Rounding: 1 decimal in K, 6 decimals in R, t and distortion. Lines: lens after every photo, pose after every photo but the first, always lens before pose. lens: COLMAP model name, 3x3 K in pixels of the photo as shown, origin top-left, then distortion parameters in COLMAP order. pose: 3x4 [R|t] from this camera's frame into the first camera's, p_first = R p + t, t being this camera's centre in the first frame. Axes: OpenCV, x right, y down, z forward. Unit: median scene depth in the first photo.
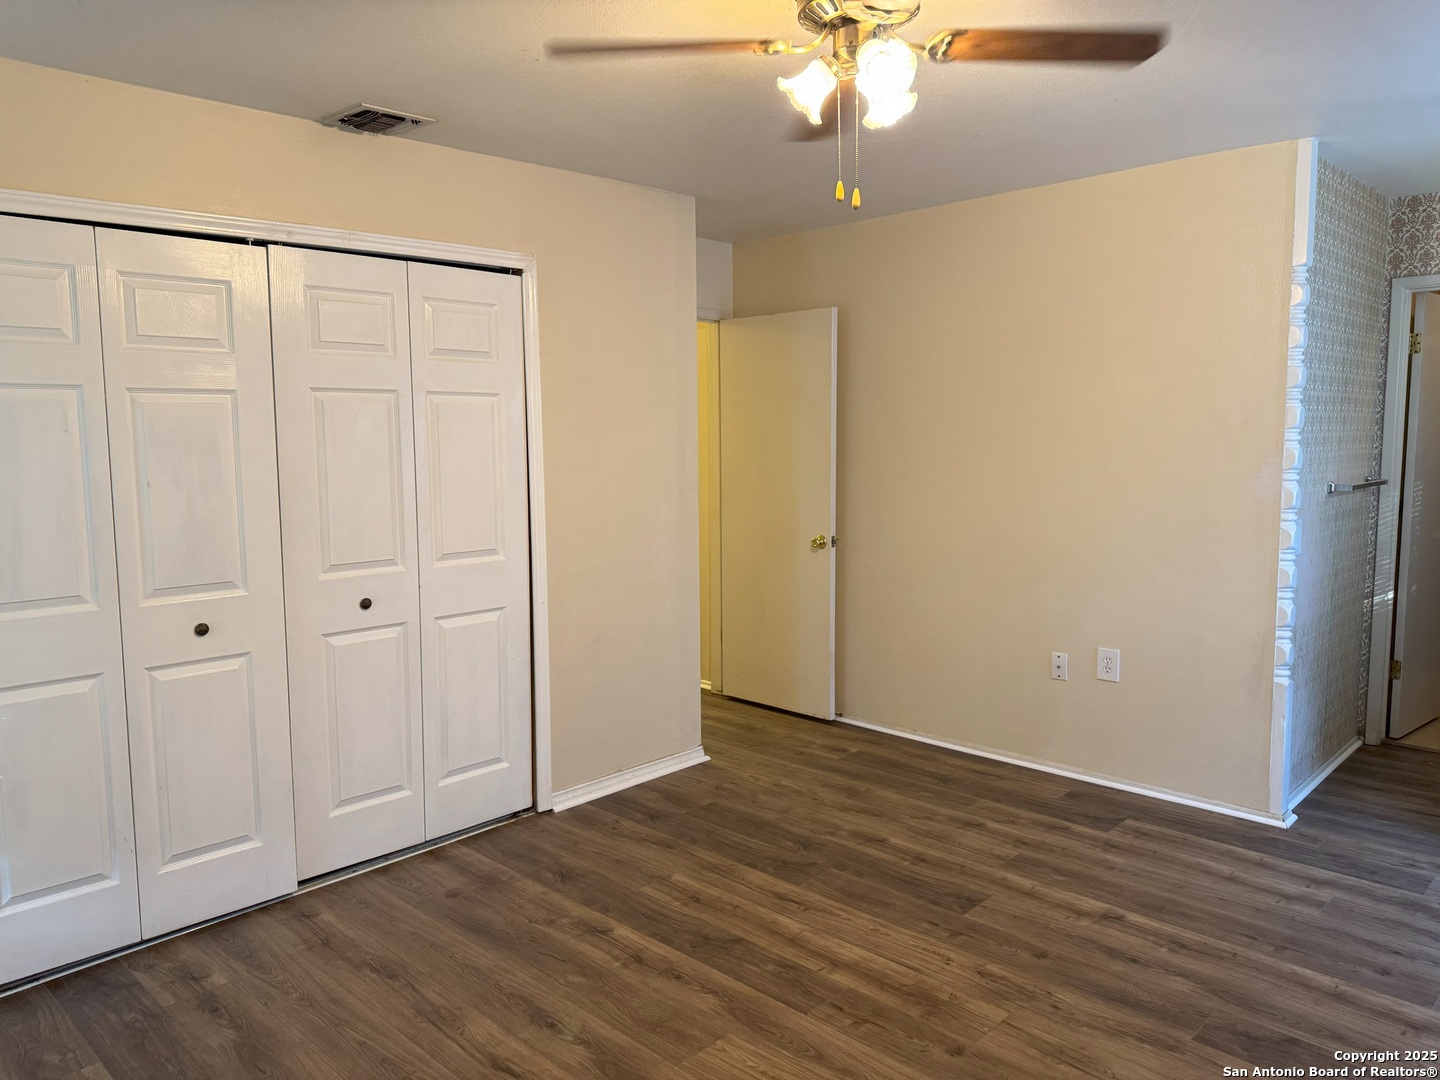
lens RADIAL K [[1021.4, 0, 719.4], [0, 1021.4, 539.0], [0, 0, 1]] dist [0.003469, -0.000059]
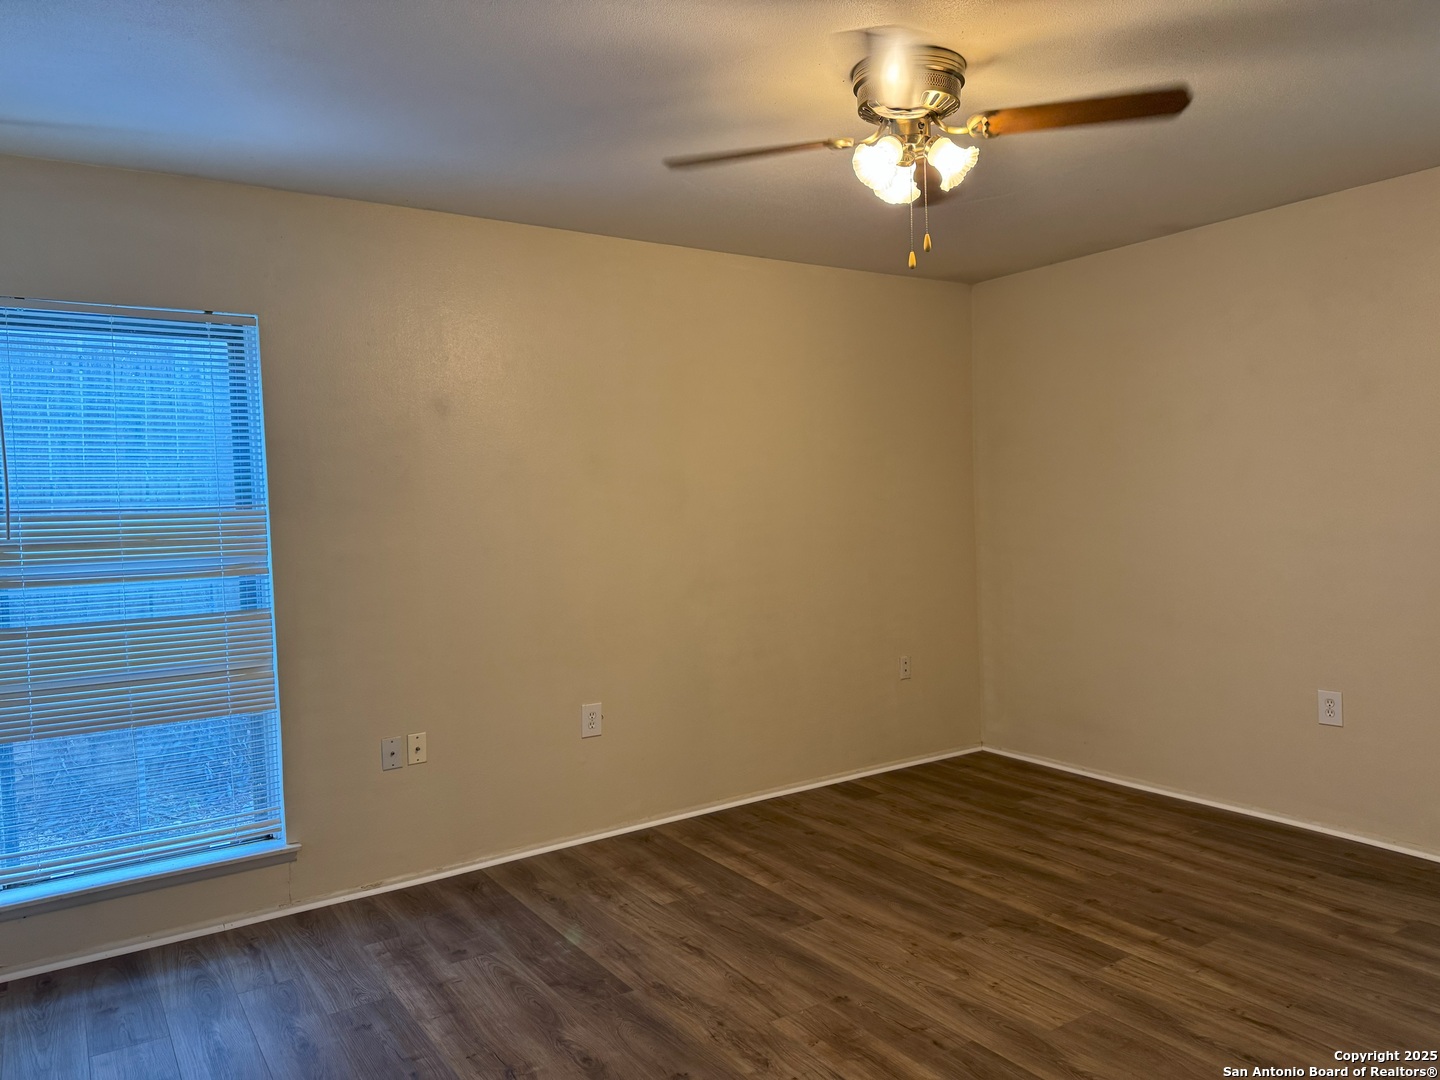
lens RADIAL K [[1021.4, 0, 720.3], [0, 1021.4, 540.0], [0, 0, 1]] dist [0.003469, -0.000059]
pose [[-0.976211, 0.034245, 0.214103, 0.093783], [0.064073, 0.988912, 0.133969, -0.158156], [-0.207141, 0.144501, -0.967580, 1.920481]]
